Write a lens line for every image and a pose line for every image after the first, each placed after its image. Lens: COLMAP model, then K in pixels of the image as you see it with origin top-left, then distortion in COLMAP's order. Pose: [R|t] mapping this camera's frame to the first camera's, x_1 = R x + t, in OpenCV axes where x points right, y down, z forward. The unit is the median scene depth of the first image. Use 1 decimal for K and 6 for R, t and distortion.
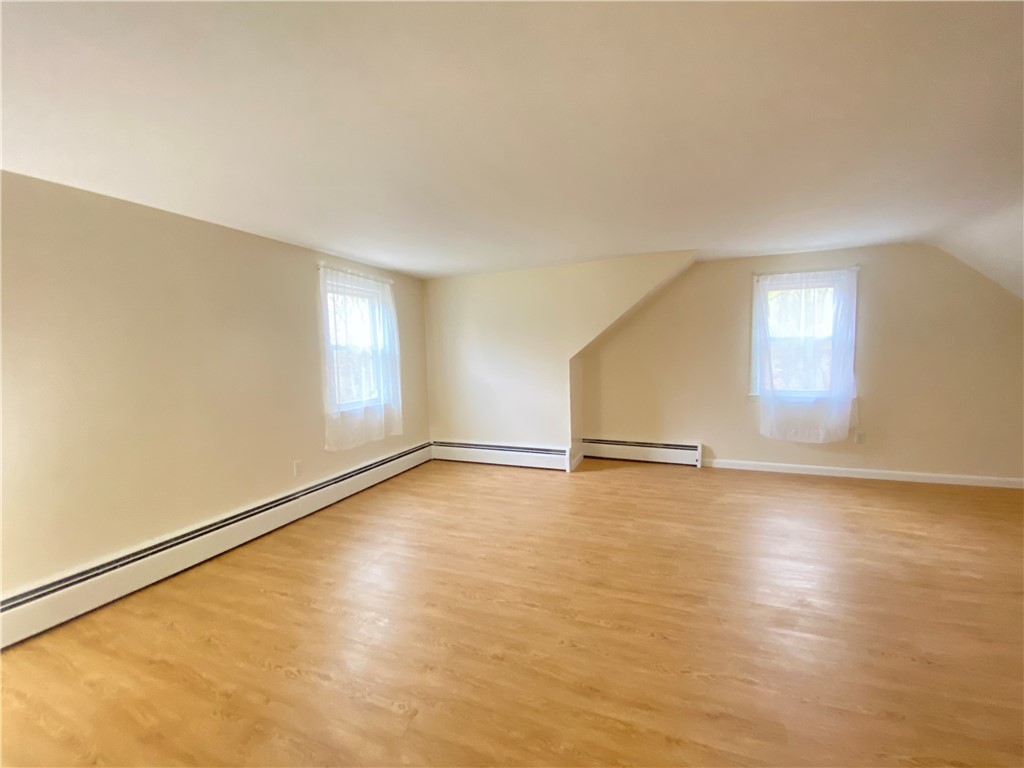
lens RADIAL K [[415.8, 0, 509.6], [0, 415.8, 383.9], [0, 0, 1]] dist [0.029729, -0.025742]
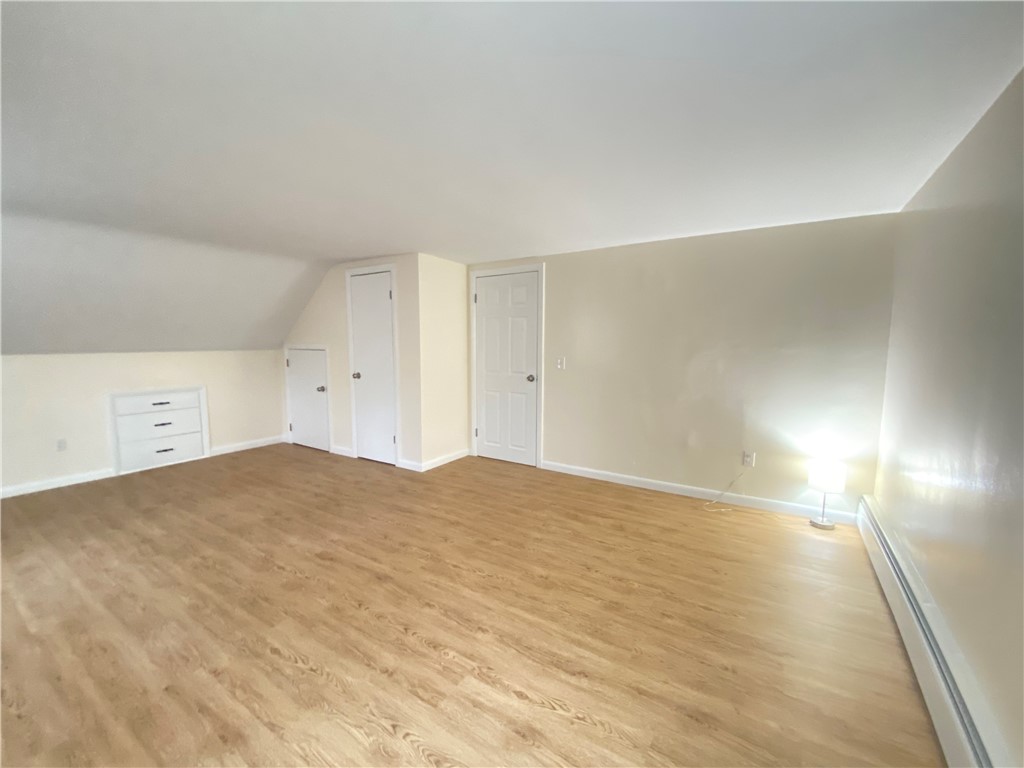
lens RADIAL K [[415.8, 0, 509.6], [0, 415.8, 383.9], [0, 0, 1]] dist [0.029729, -0.025742]
pose [[-0.983938, 0.002808, 0.178486, -0.234152], [0.033596, 0.984921, 0.169710, -0.124112], [-0.175318, 0.172981, -0.969196, 1.562692]]
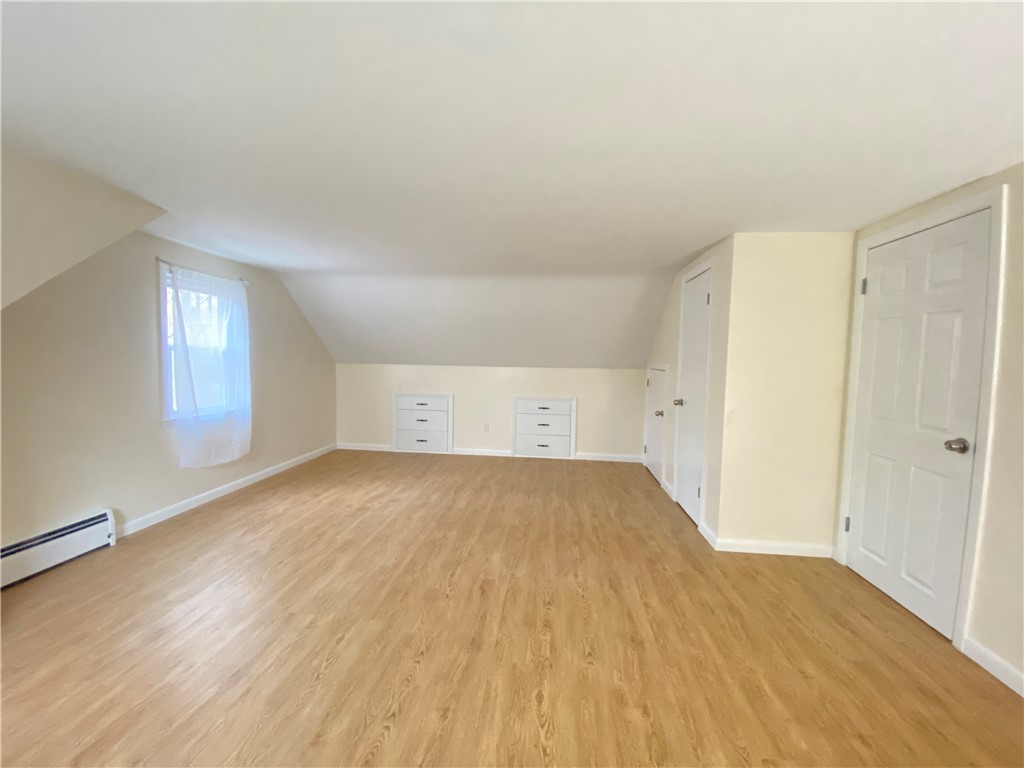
lens RADIAL K [[415.8, 0, 509.6], [0, 415.8, 383.9], [0, 0, 1]] dist [0.029729, -0.025742]
pose [[-0.272241, -0.042532, 0.961289, -0.501692], [0.062436, 0.996137, 0.061756, -0.072985], [-0.960201, 0.076831, -0.268534, 0.945188]]
